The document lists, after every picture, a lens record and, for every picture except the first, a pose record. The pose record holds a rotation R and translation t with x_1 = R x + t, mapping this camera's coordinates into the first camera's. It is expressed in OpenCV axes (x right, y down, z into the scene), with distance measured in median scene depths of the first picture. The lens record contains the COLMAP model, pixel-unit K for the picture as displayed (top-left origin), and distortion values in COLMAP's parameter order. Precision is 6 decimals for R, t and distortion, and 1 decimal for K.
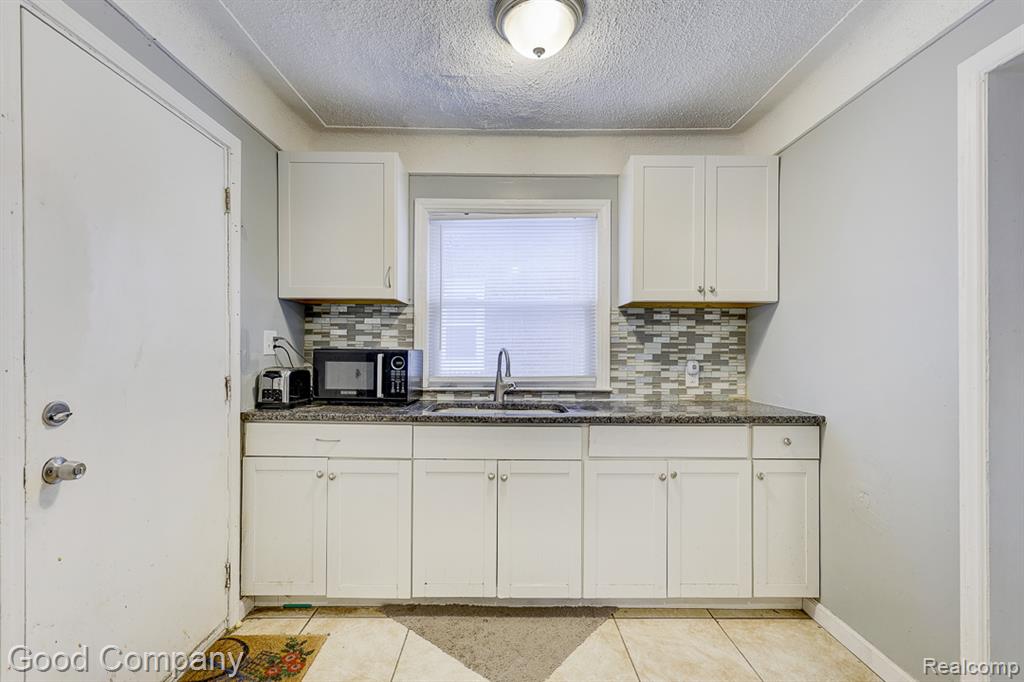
lens RADIAL K [[443.5, 0, 510.6], [0, 443.5, 352.6], [0, 0, 1]] dist [-0.001087, 0.000217]
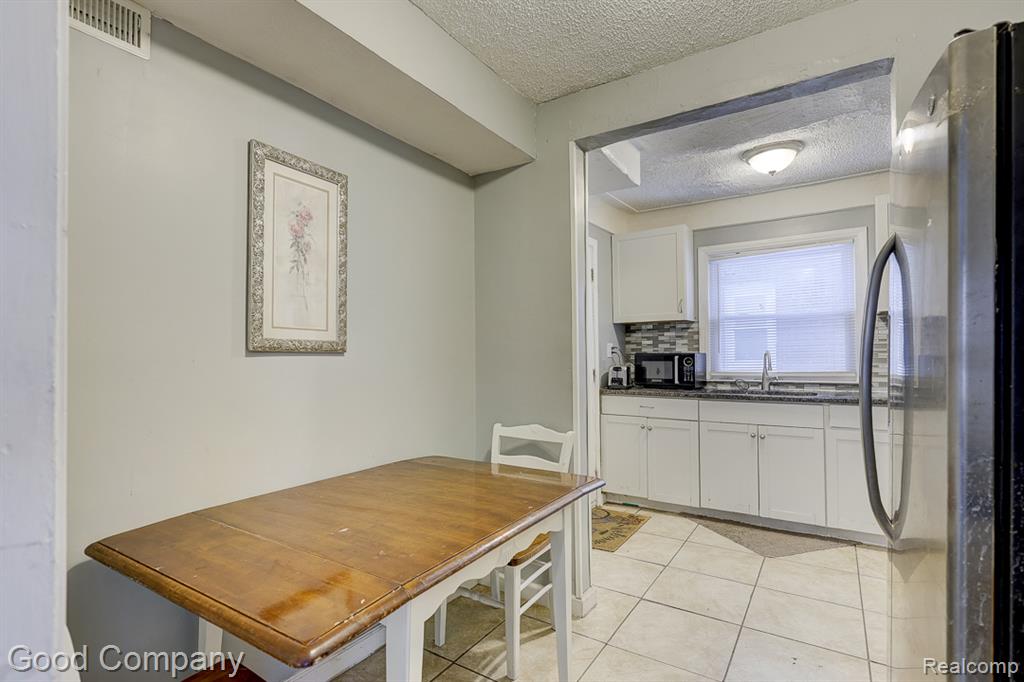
lens RADIAL K [[506.2, 0, 502.9], [0, 506.2, 348.7], [0, 0, 1]] dist [-0.000221, -0.000404]
pose [[0.827846, -0.022073, -0.560521, 0.179724], [0.014435, 0.999733, -0.018050, 0.000145], [0.560770, 0.006852, 0.827943, -0.735292]]
